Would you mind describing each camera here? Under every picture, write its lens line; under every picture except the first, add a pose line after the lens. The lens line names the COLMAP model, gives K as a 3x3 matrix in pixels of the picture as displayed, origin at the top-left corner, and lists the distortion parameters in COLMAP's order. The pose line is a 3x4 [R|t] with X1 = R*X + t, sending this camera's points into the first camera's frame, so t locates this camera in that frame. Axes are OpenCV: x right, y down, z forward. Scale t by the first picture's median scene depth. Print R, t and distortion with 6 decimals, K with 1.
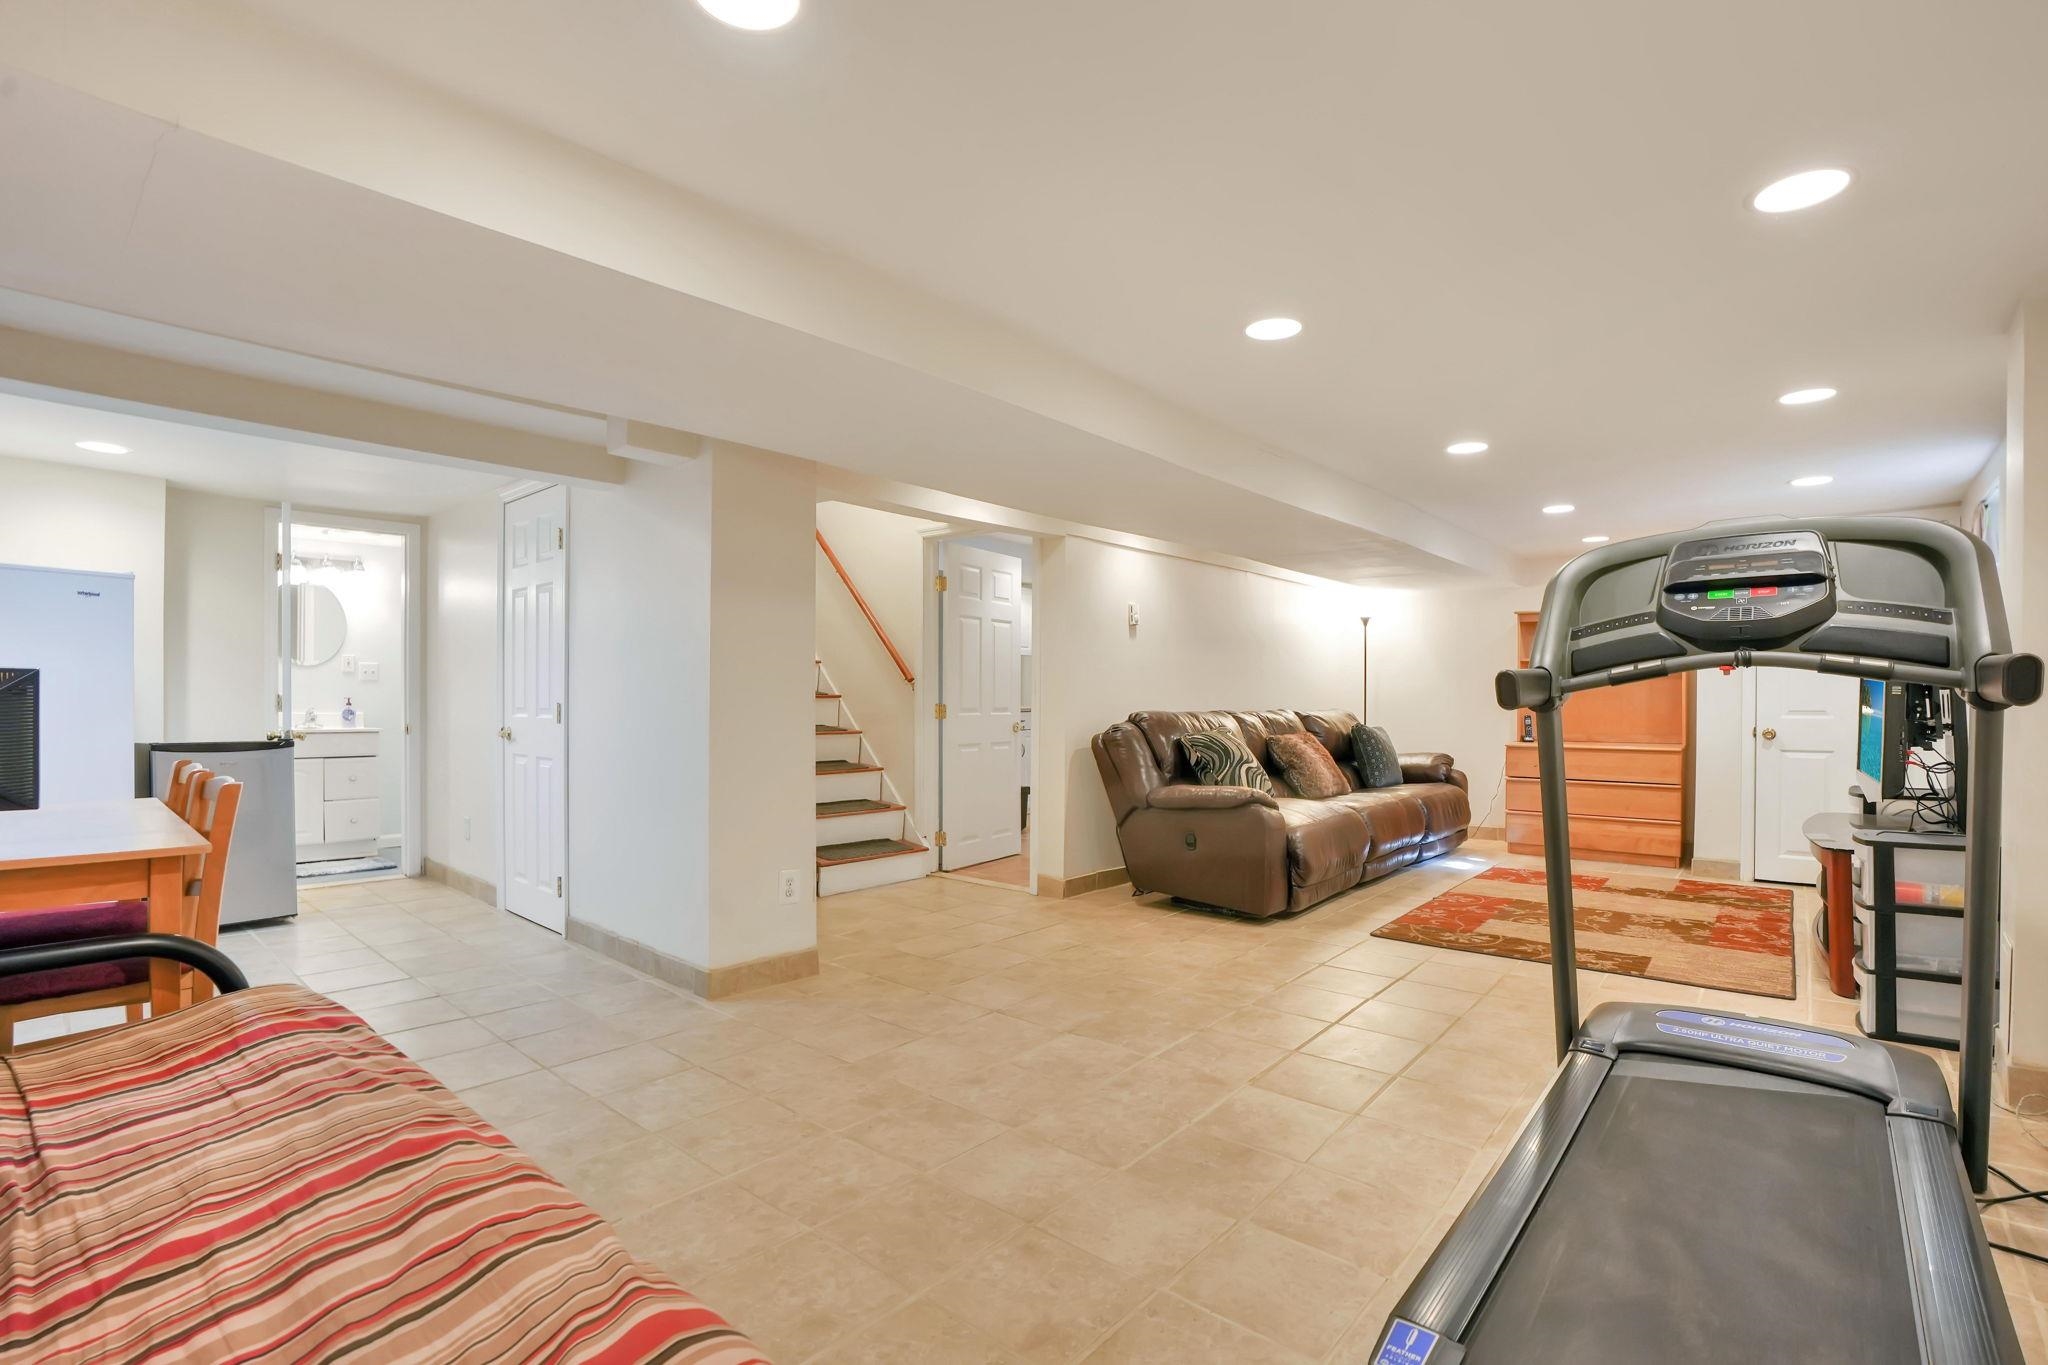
lens RADIAL K [[930.9, 0, 1007.8], [0, 930.9, 698.0], [0, 0, 1]] dist [-0.058684, 0.024332]
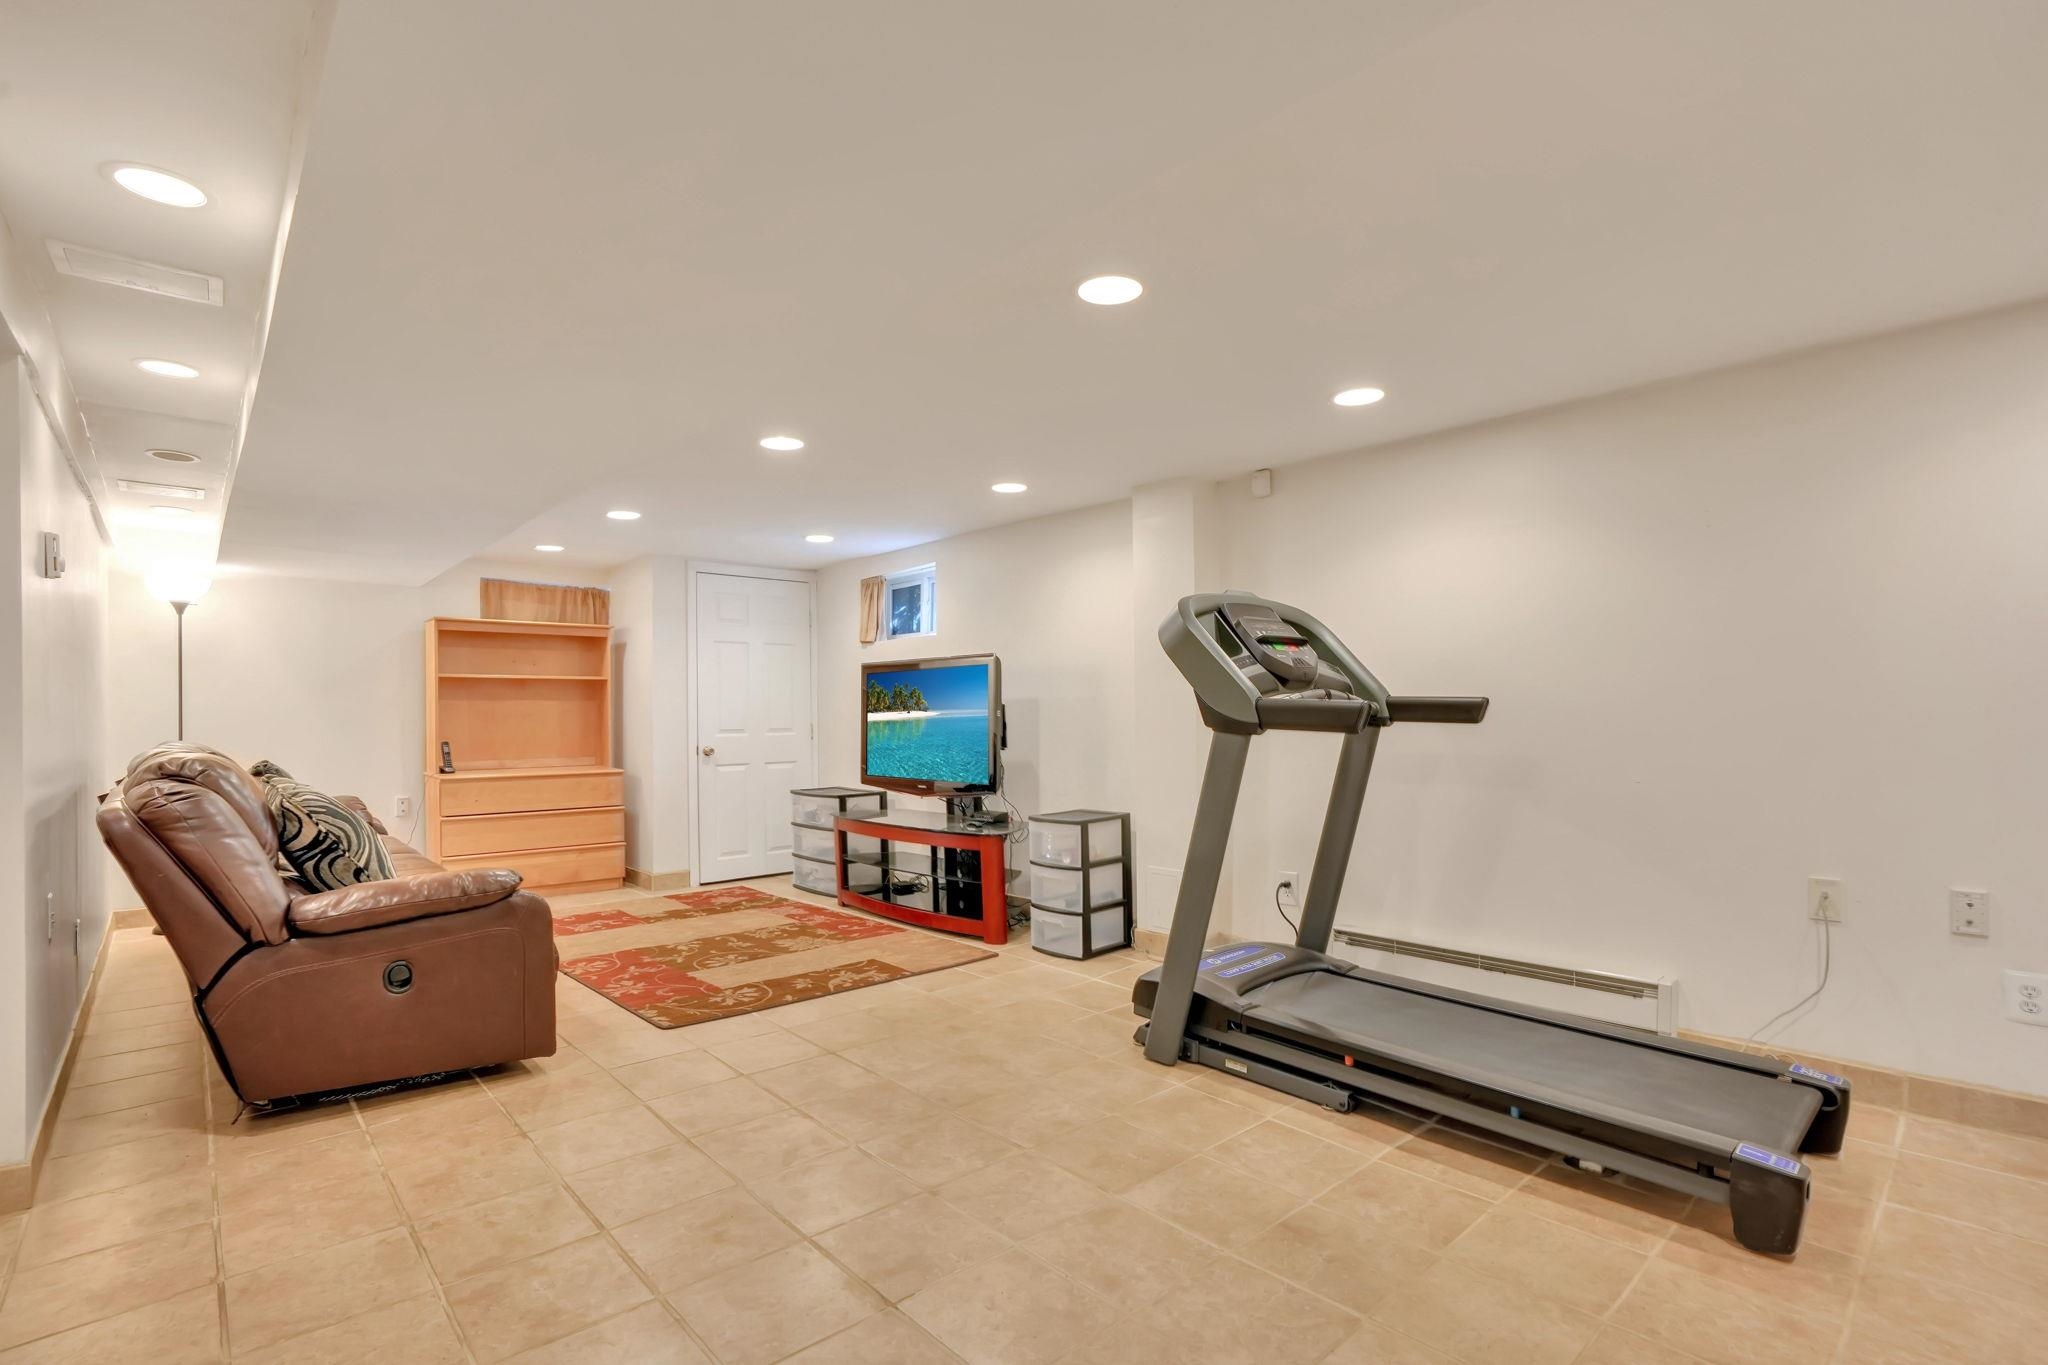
lens RADIAL K [[969.1, 0, 1024.0], [0, 969.1, 682.5], [0, 0, 1]] dist [-0.039528, 0.000208]
pose [[0.129084, 0.027879, 0.991242, -0.401808], [0.007692, 0.999546, -0.029114, -0.010235], [-0.991604, 0.011383, 0.128811, 0.630039]]
